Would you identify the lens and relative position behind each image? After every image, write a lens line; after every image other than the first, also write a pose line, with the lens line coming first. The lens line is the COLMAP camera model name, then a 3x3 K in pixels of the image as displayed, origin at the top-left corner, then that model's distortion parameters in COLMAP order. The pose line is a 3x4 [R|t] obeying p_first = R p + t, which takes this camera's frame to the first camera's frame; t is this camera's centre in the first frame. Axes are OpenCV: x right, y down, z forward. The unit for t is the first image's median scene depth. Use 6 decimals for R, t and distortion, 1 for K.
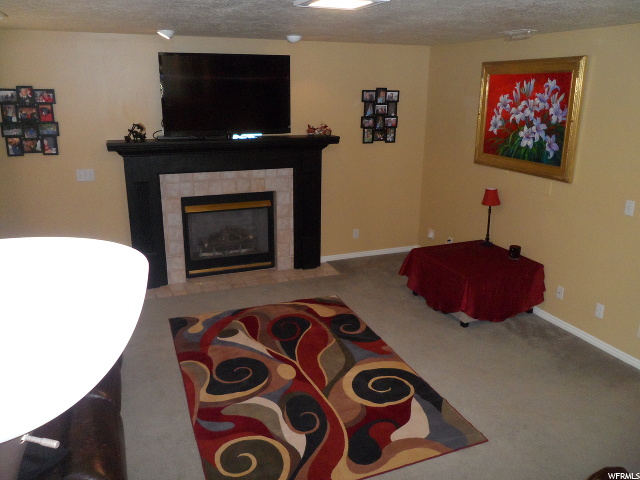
lens RADIAL K [[517.4, 0, 320.0], [0, 517.4, 240.0], [0, 0, 1]] dist [-0.040263, 0.022689]
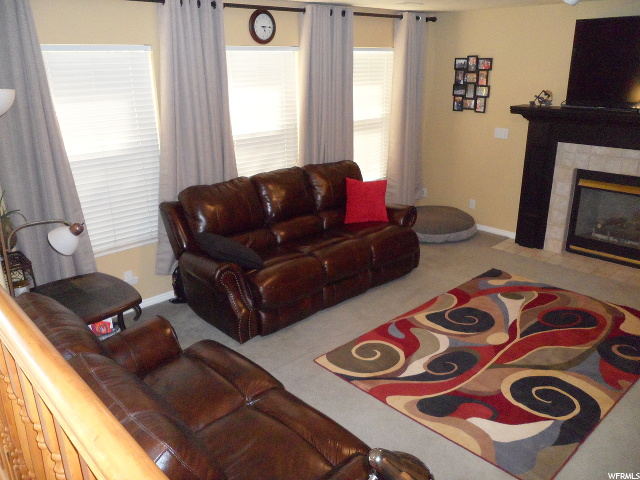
lens RADIAL K [[517.4, 0, 320.0], [0, 517.4, 240.0], [0, 0, 1]] dist [-0.040263, 0.022689]
pose [[0.369507, 0.290516, -0.882647, 0.497260], [-0.246392, 0.946502, 0.208385, -0.040454], [0.895966, 0.140477, 0.421320, 0.184119]]
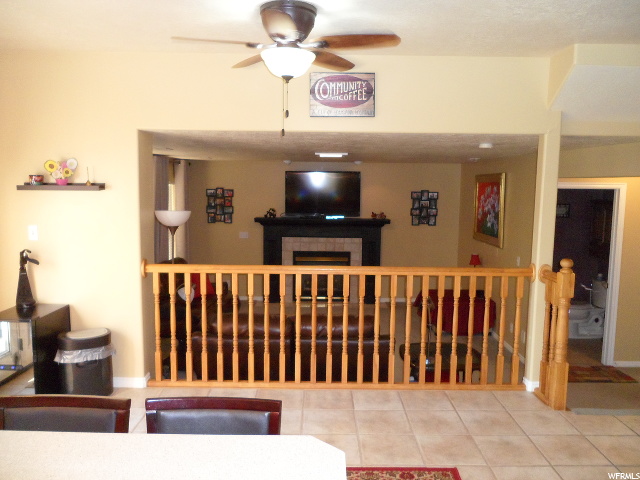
lens RADIAL K [[517.4, 0, 320.0], [0, 517.4, 240.0], [0, 0, 1]] dist [-0.040263, 0.022689]
pose [[0.930405, 0.041415, -0.364185, 0.480100], [-0.107511, 0.980728, -0.163135, 0.166579], [0.350410, 0.190936, 0.916928, -0.607156]]
